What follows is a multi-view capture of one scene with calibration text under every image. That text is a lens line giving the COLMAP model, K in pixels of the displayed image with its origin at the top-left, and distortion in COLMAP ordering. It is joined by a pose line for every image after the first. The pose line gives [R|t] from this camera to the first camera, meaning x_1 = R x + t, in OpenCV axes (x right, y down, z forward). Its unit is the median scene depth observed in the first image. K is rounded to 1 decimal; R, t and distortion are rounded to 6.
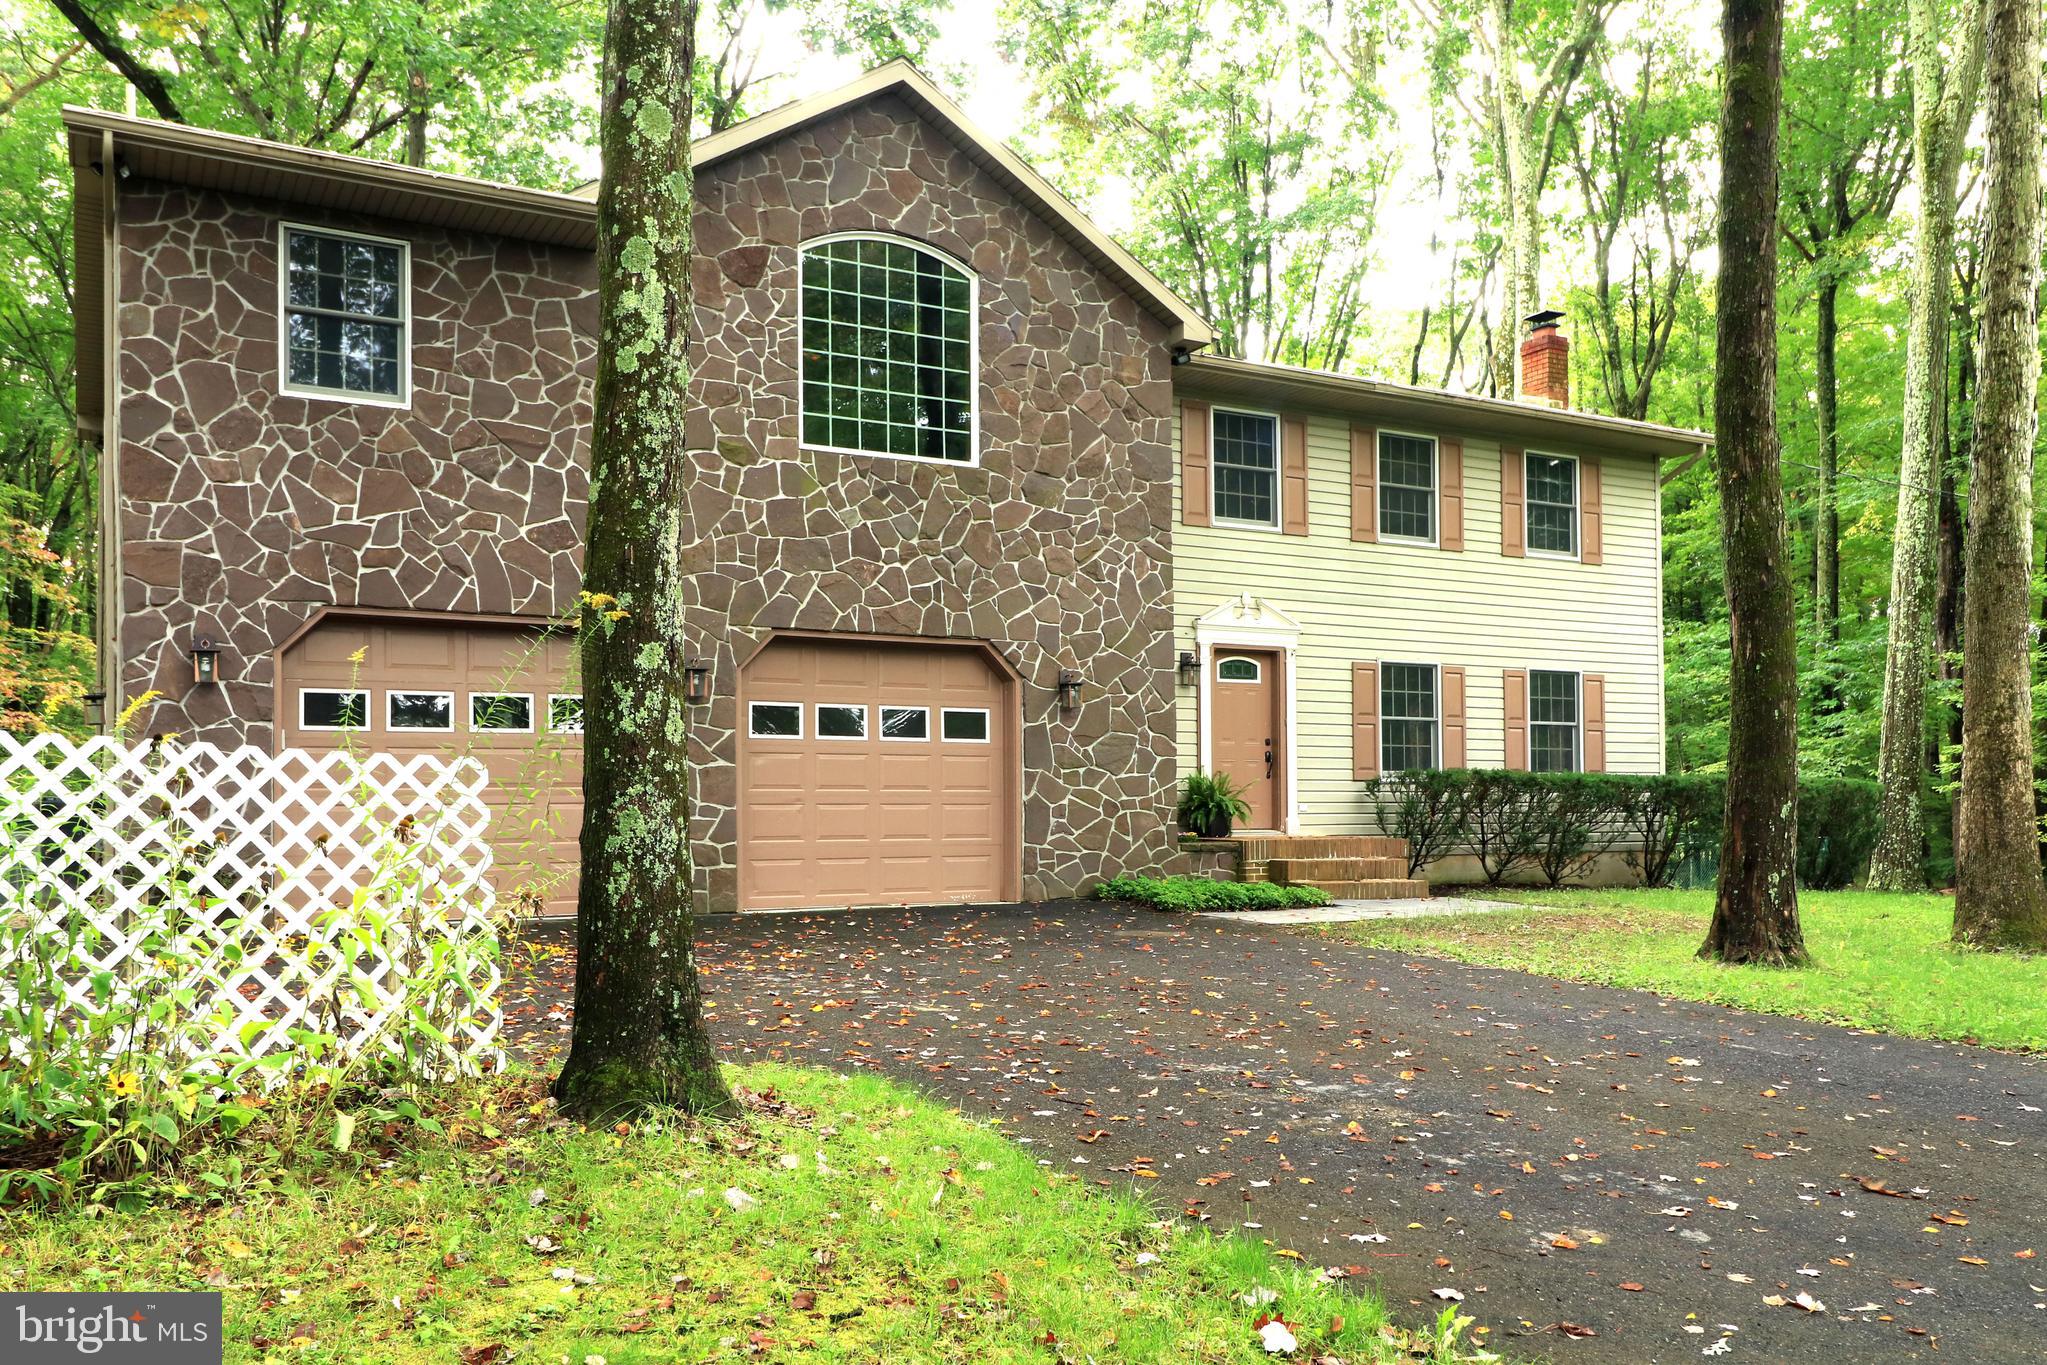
lens RADIAL K [[1676.8, 0, 1024.5], [0, 1676.8, 795.2], [0, 0, 1]] dist [0.008133, 0.000585]
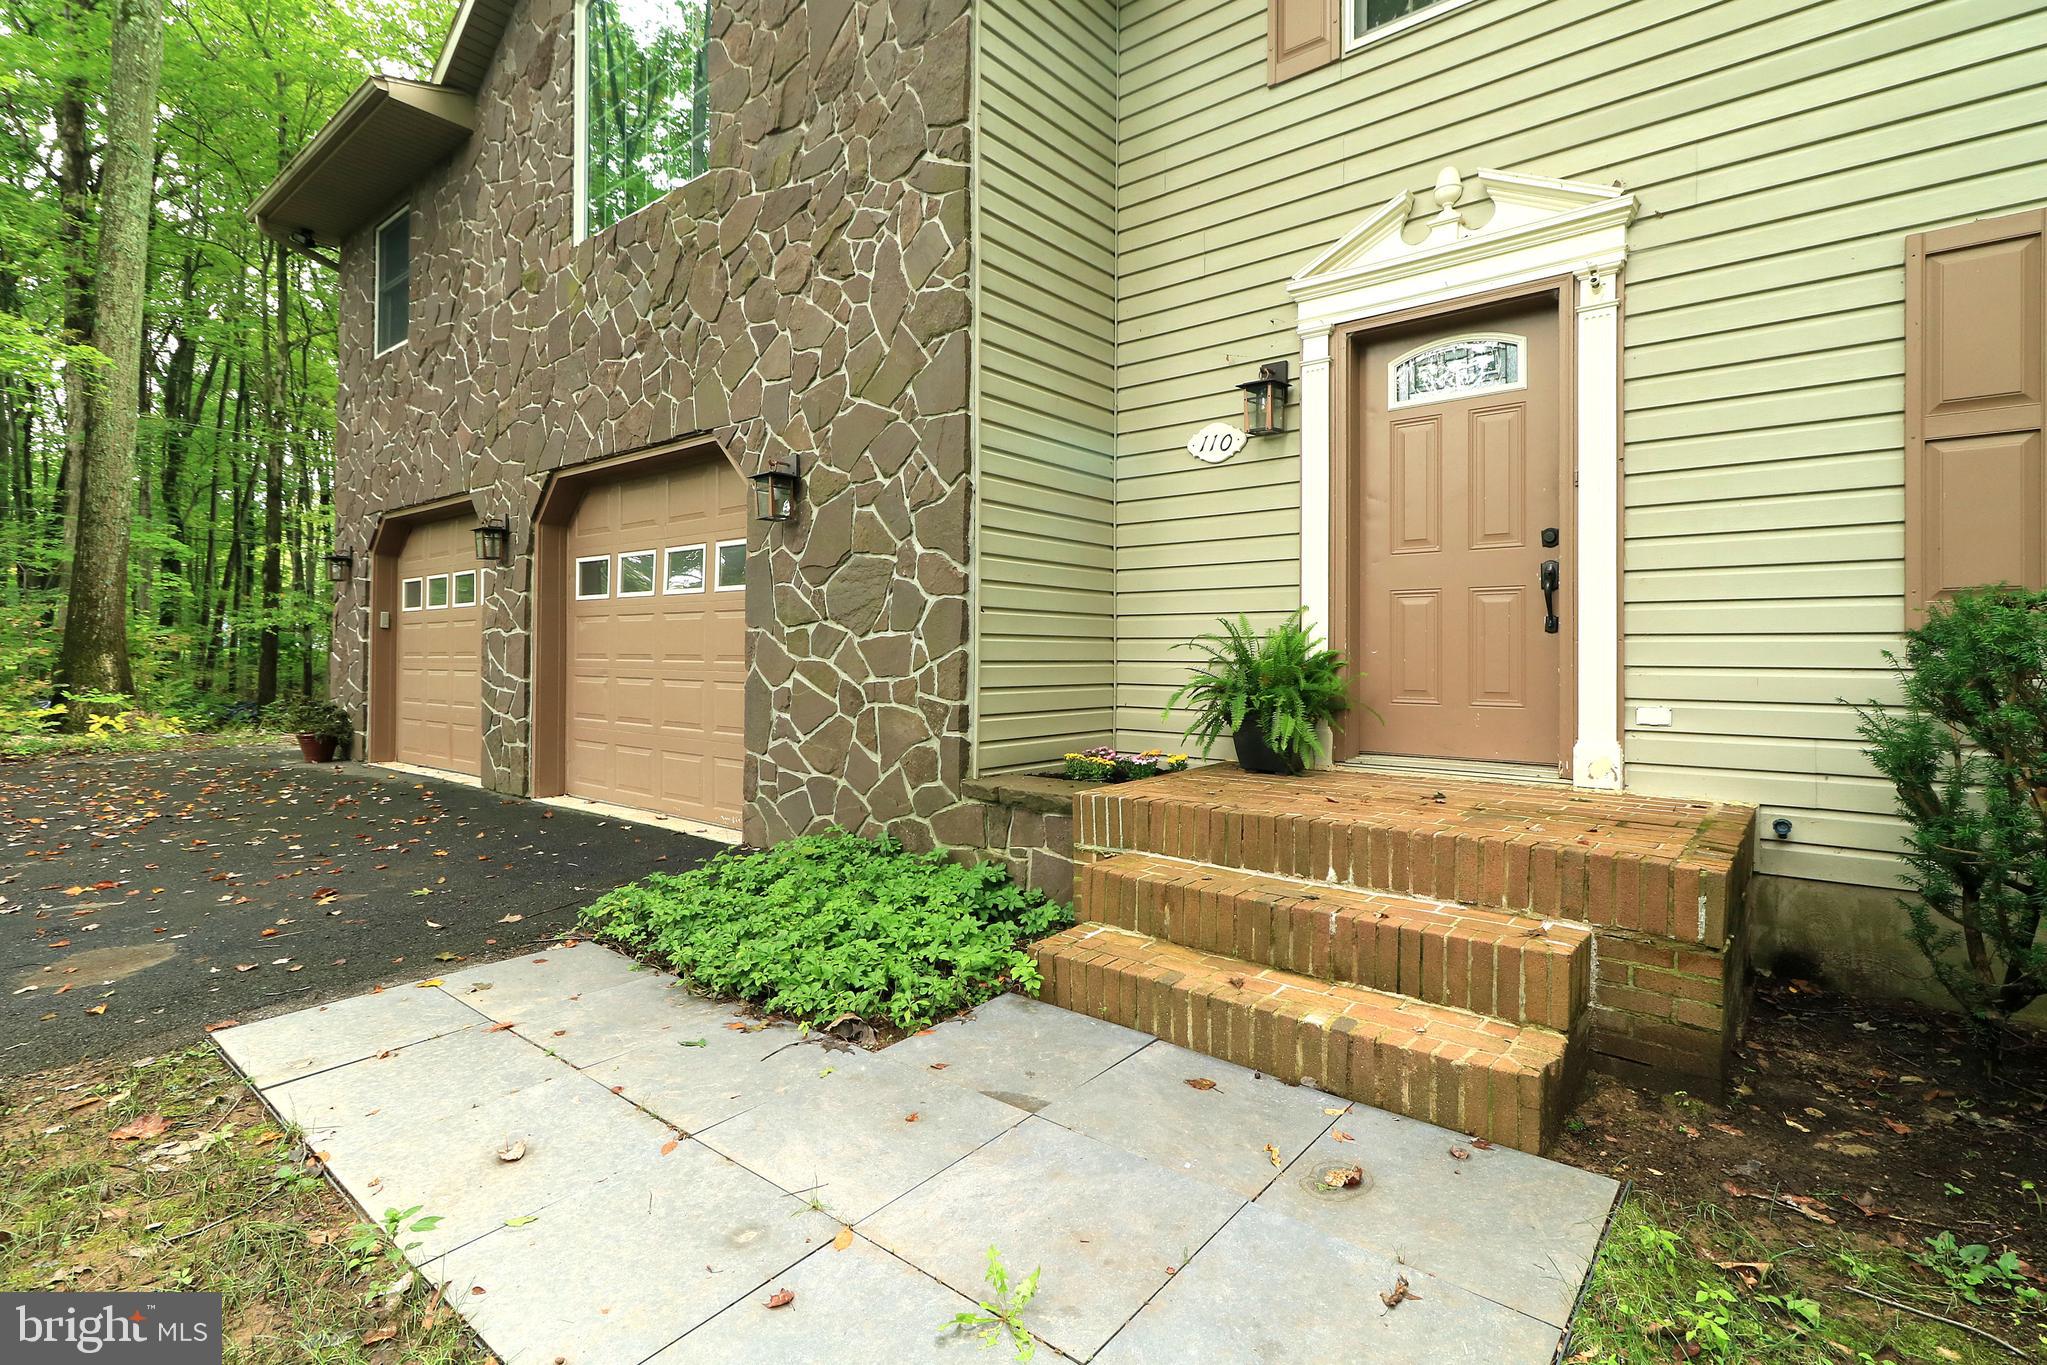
lens RADIAL K [[986.6, 0, 1015.6], [0, 986.6, 642.2], [0, 0, 1]] dist [0.004607, 0.001750]
pose [[0.354228, -0.004423, -0.935149, 0.362956], [0.004601, 0.999985, -0.002986, -0.008825], [0.935148, -0.003245, 0.354243, 0.938624]]
